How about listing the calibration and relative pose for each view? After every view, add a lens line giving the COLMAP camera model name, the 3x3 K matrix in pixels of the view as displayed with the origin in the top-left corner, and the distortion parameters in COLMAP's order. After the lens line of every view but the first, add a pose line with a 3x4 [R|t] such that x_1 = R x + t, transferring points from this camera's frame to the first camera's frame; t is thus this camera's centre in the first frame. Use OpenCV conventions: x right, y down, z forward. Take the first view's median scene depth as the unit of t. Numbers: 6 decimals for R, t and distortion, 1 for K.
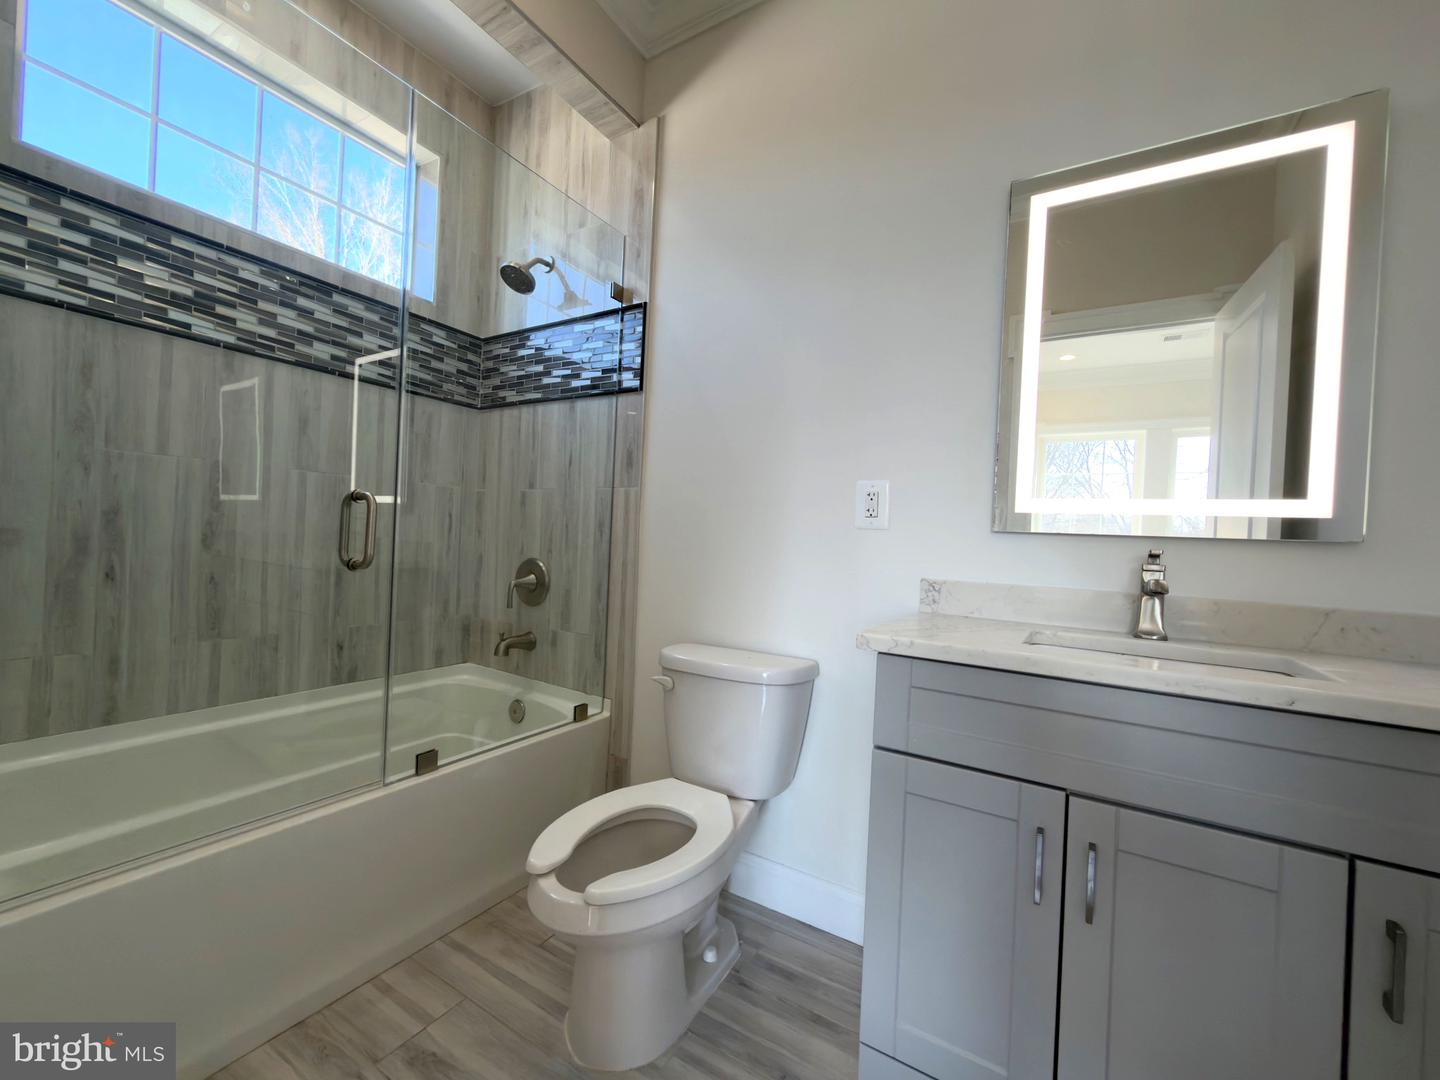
lens RADIAL K [[582.0, 0, 722.6], [0, 582.0, 540.2], [0, 0, 1]] dist [-0.002634, 0.000860]
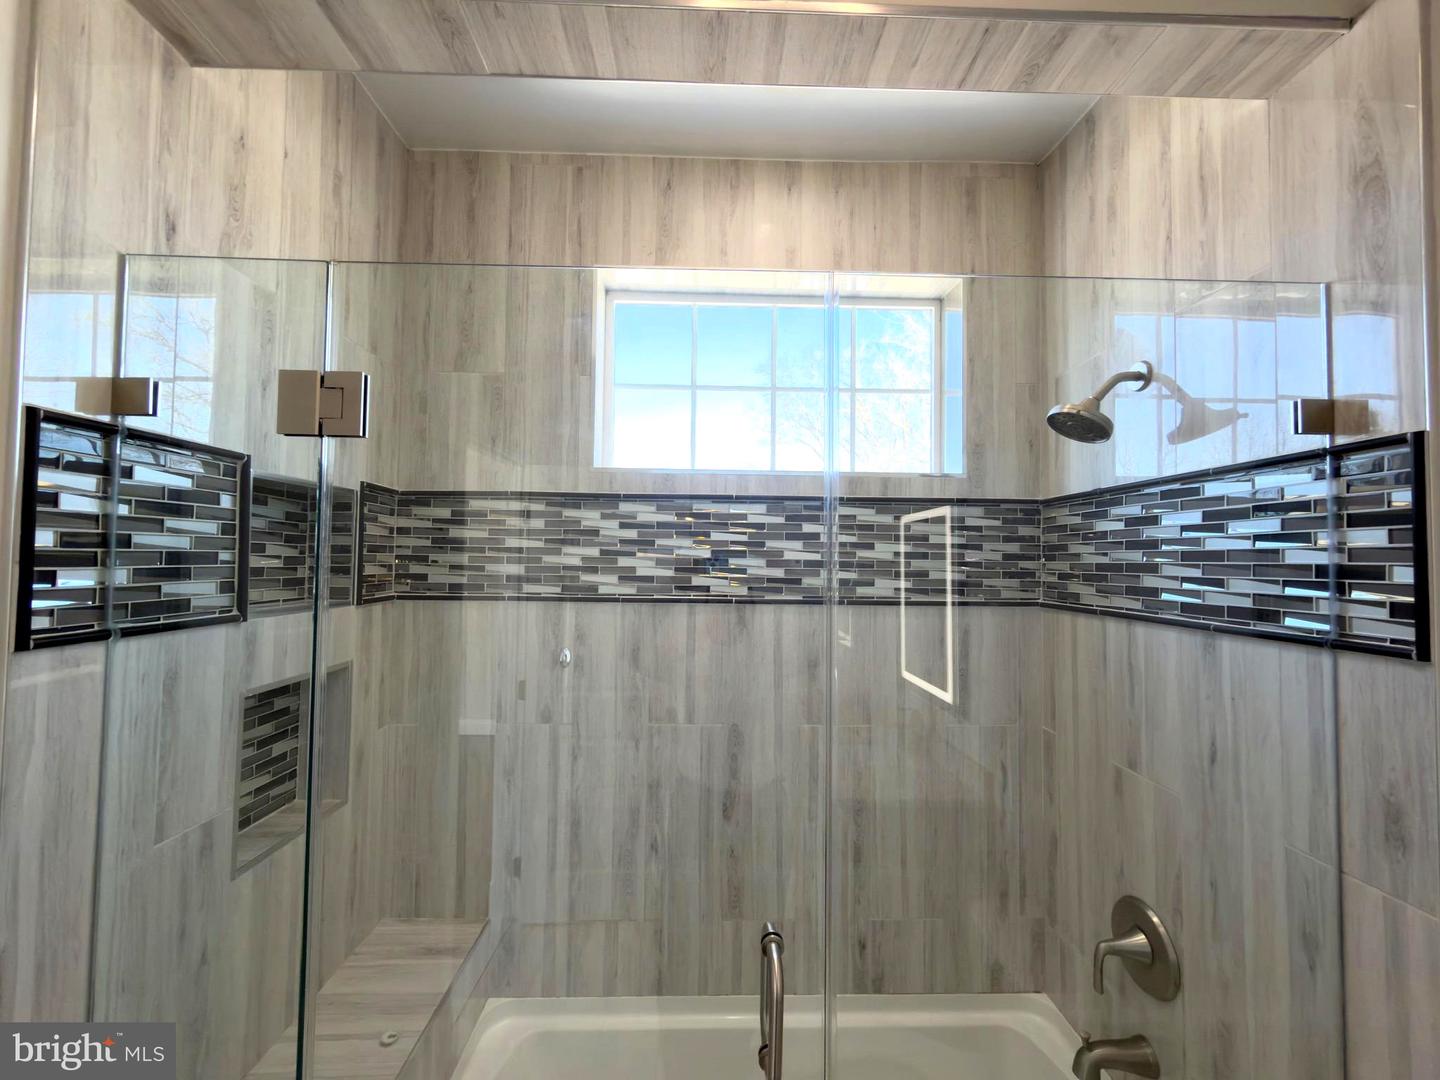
lens RADIAL K [[582.0, 0, 722.1], [0, 582.0, 538.2], [0, 0, 1]] dist [-0.002634, 0.000860]
pose [[0.546381, -0.068306, -0.834747, -0.063660], [0.009063, 0.997093, -0.075658, -0.294683], [0.837488, 0.033773, 0.545411, 0.375709]]
